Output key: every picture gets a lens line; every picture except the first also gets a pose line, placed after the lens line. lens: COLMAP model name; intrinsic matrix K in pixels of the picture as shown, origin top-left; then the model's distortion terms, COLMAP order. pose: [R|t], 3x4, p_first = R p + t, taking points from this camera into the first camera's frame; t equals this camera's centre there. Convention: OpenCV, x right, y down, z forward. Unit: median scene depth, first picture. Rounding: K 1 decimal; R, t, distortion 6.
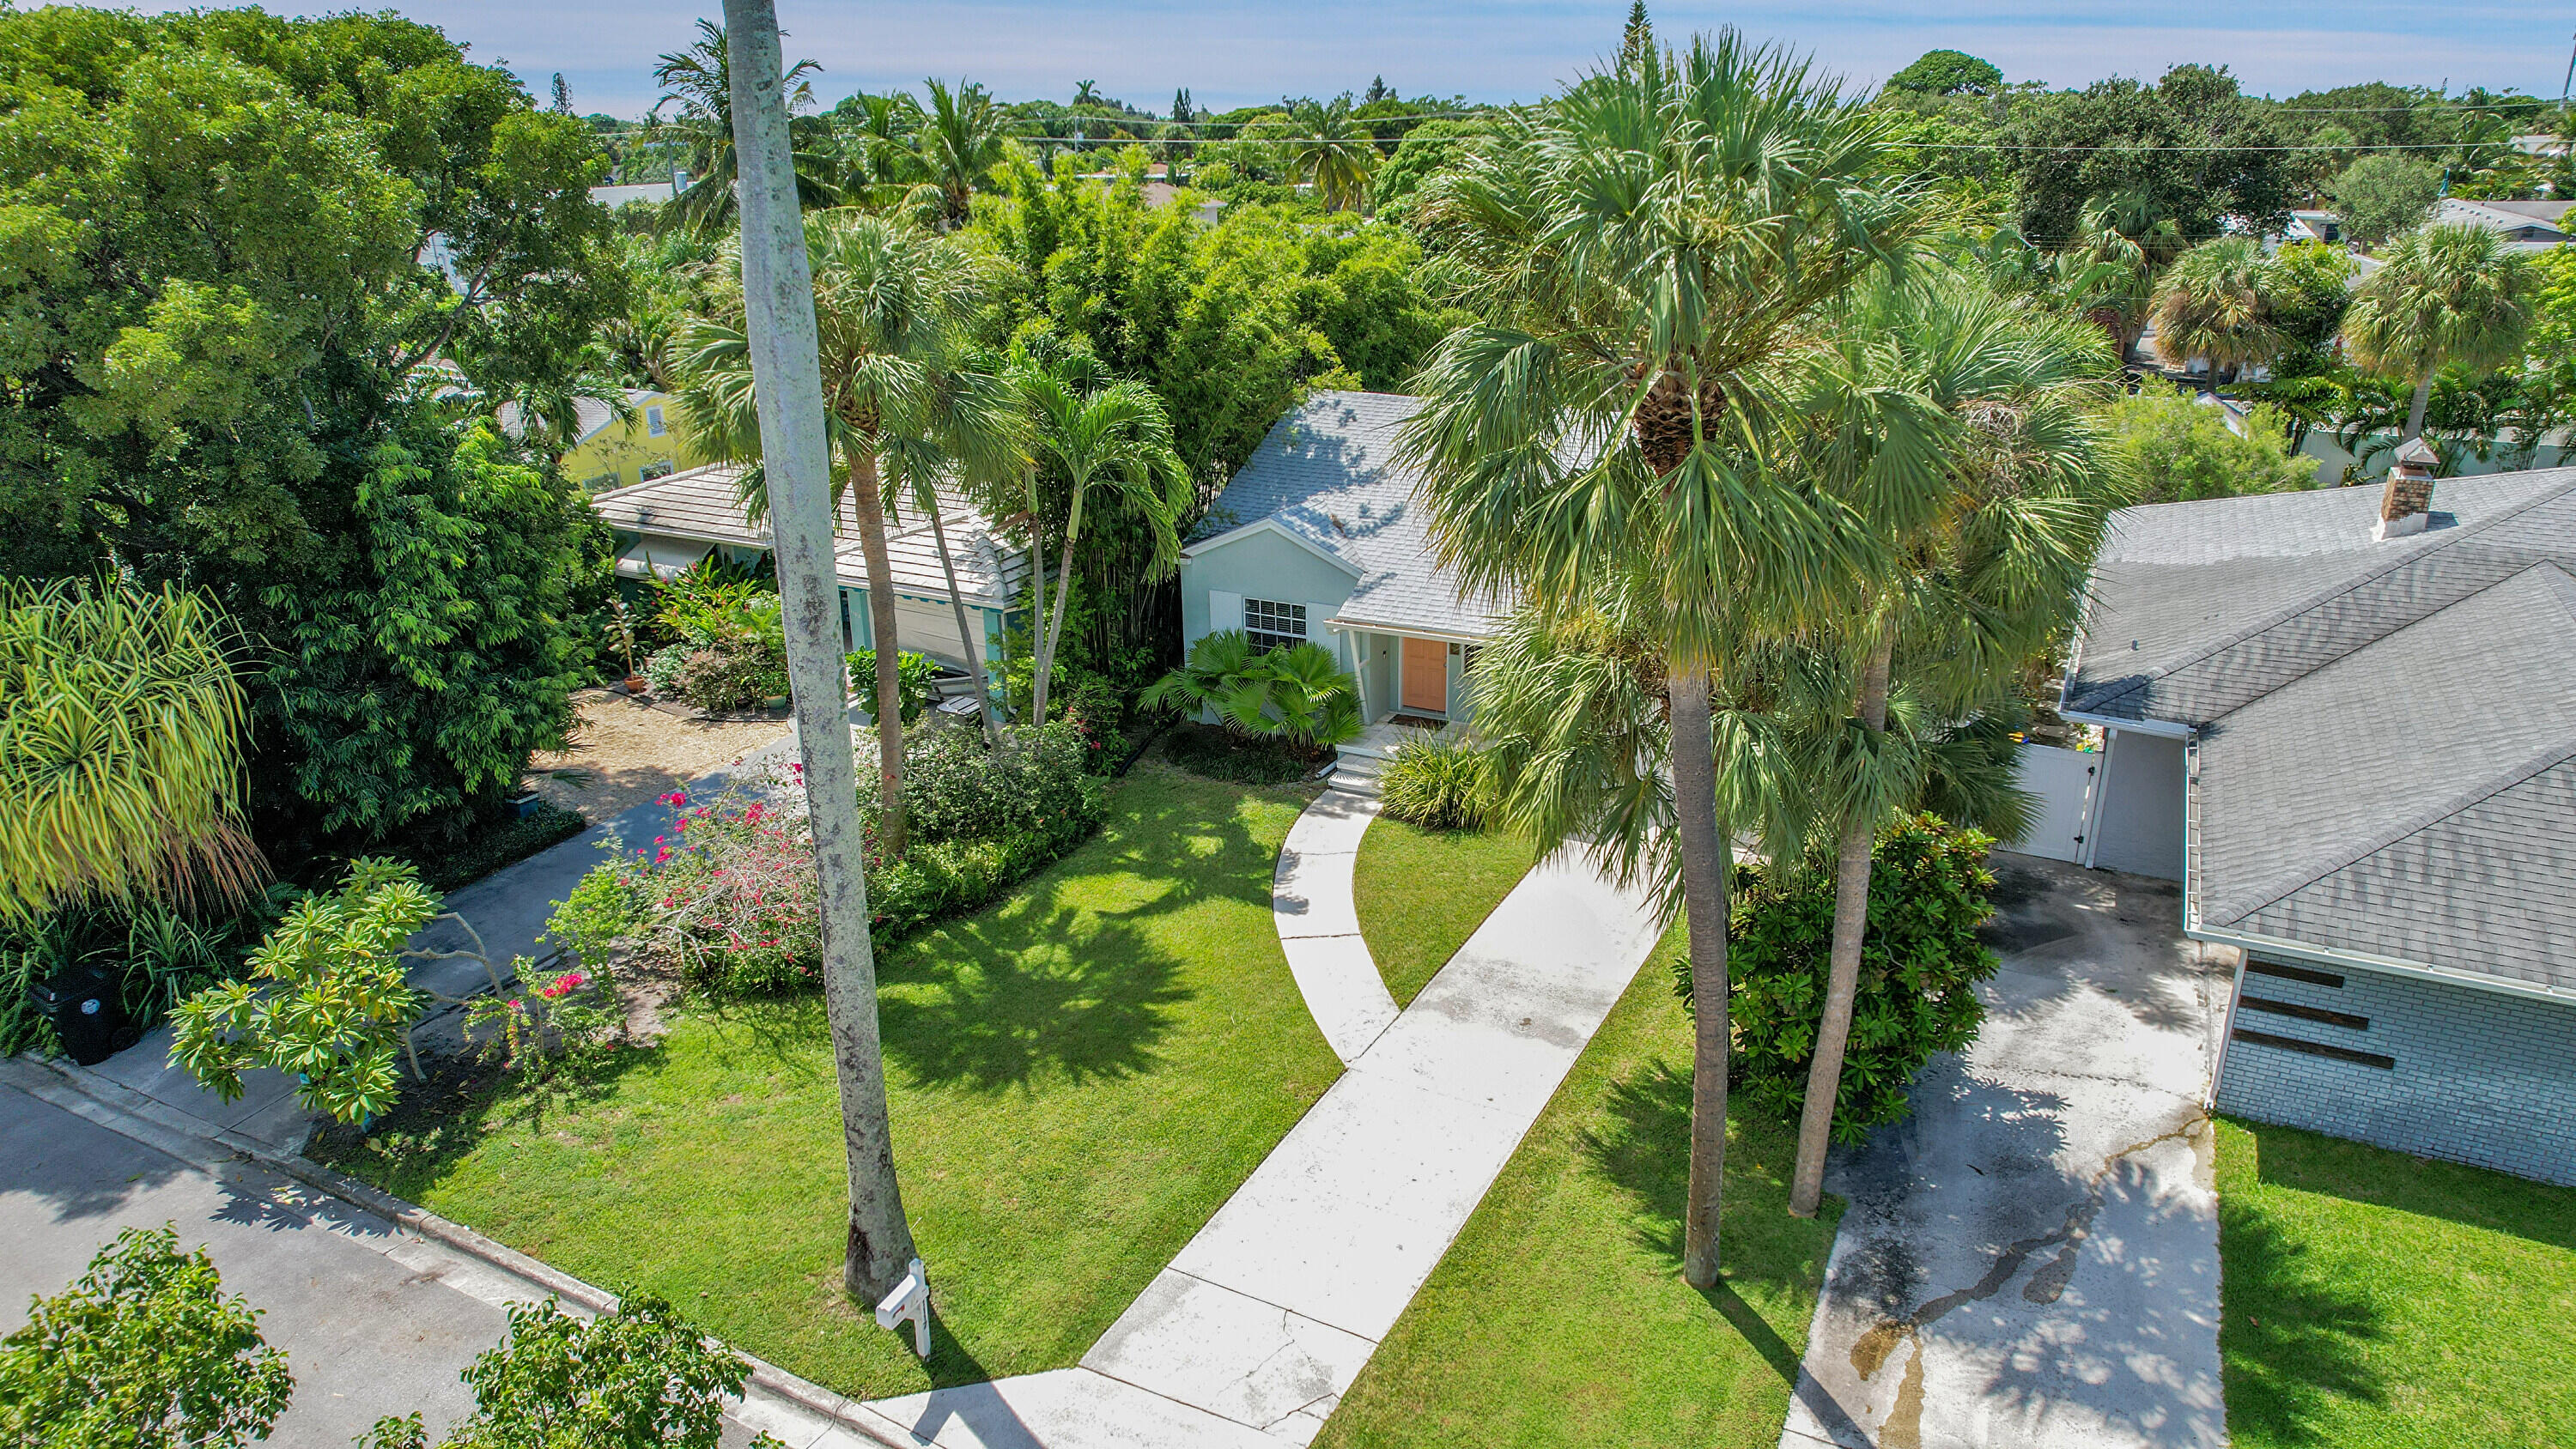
lens RADIAL K [[1624.3, 0, 1288.0], [0, 1624.3, 724.5], [0, 0, 1]] dist [-0.068985, 0.063765]
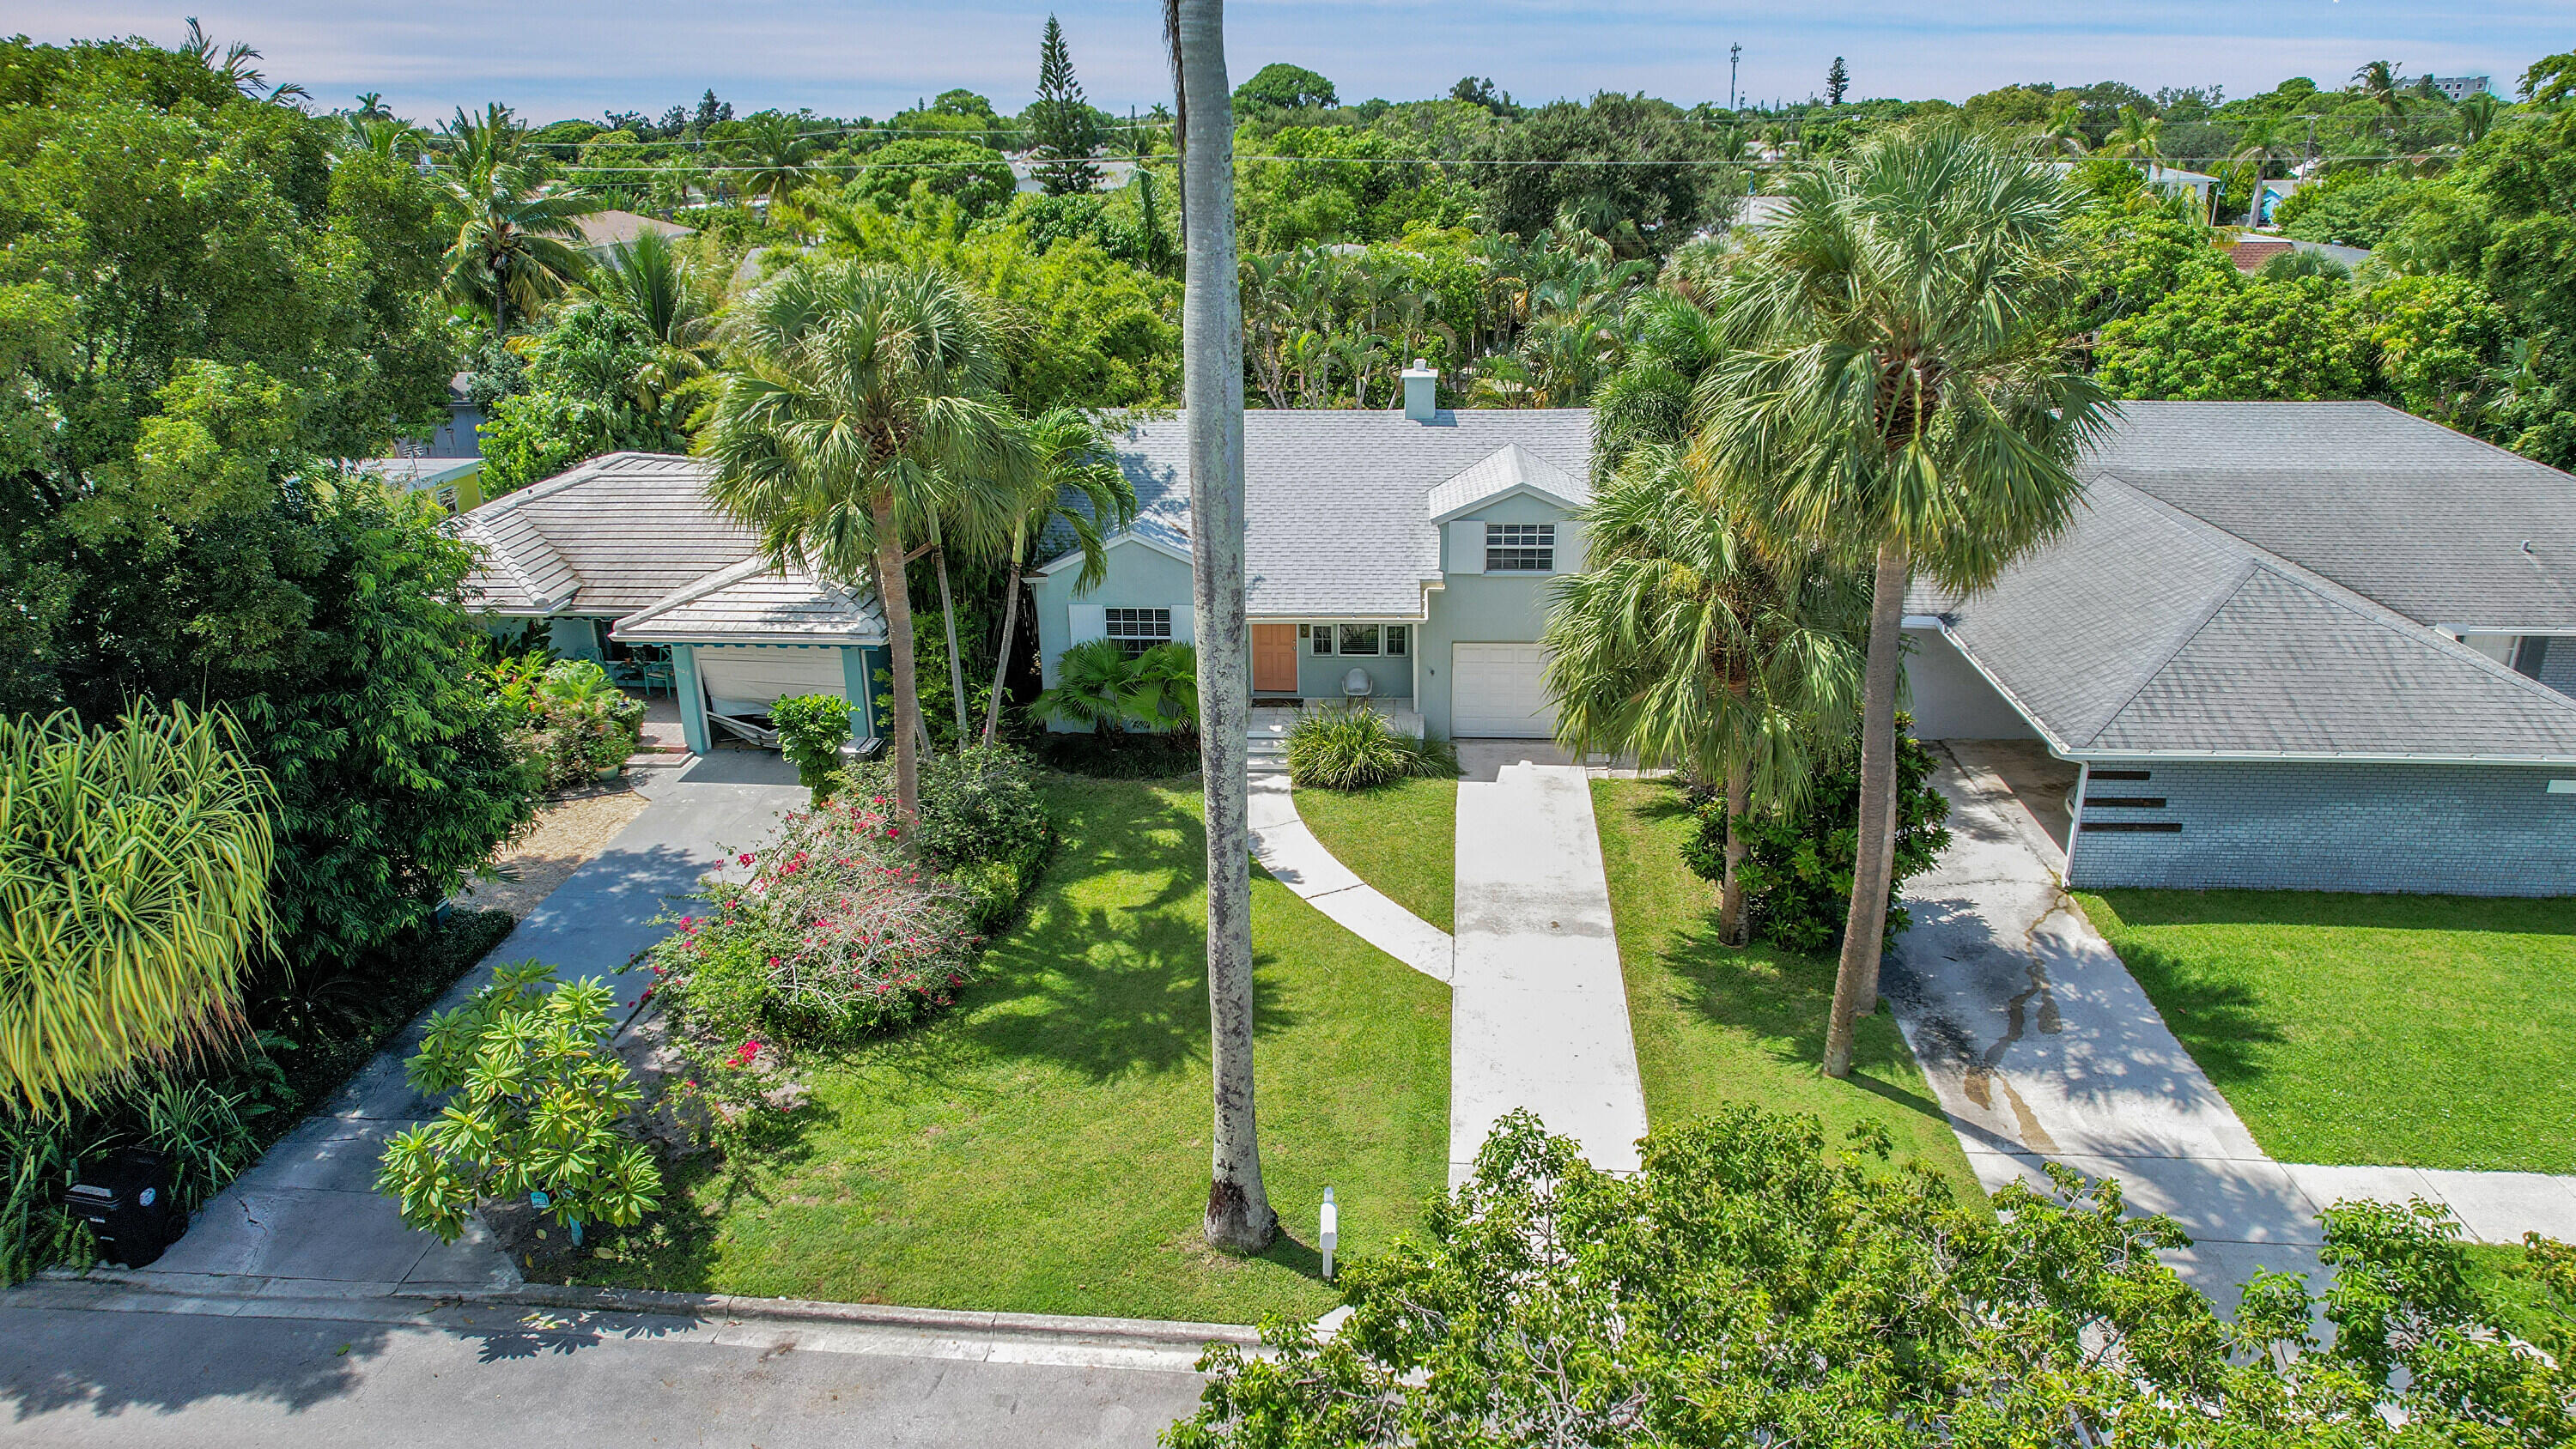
lens RADIAL K [[1624.3, 0, 1288.0], [0, 1624.3, 724.5], [0, 0, 1]] dist [-0.068985, 0.063765]
pose [[0.925281, -0.133487, 0.355016, -0.440287], [0.135483, 0.990591, 0.019354, -0.010633], [-0.354259, 0.030191, 0.934660, -0.039826]]
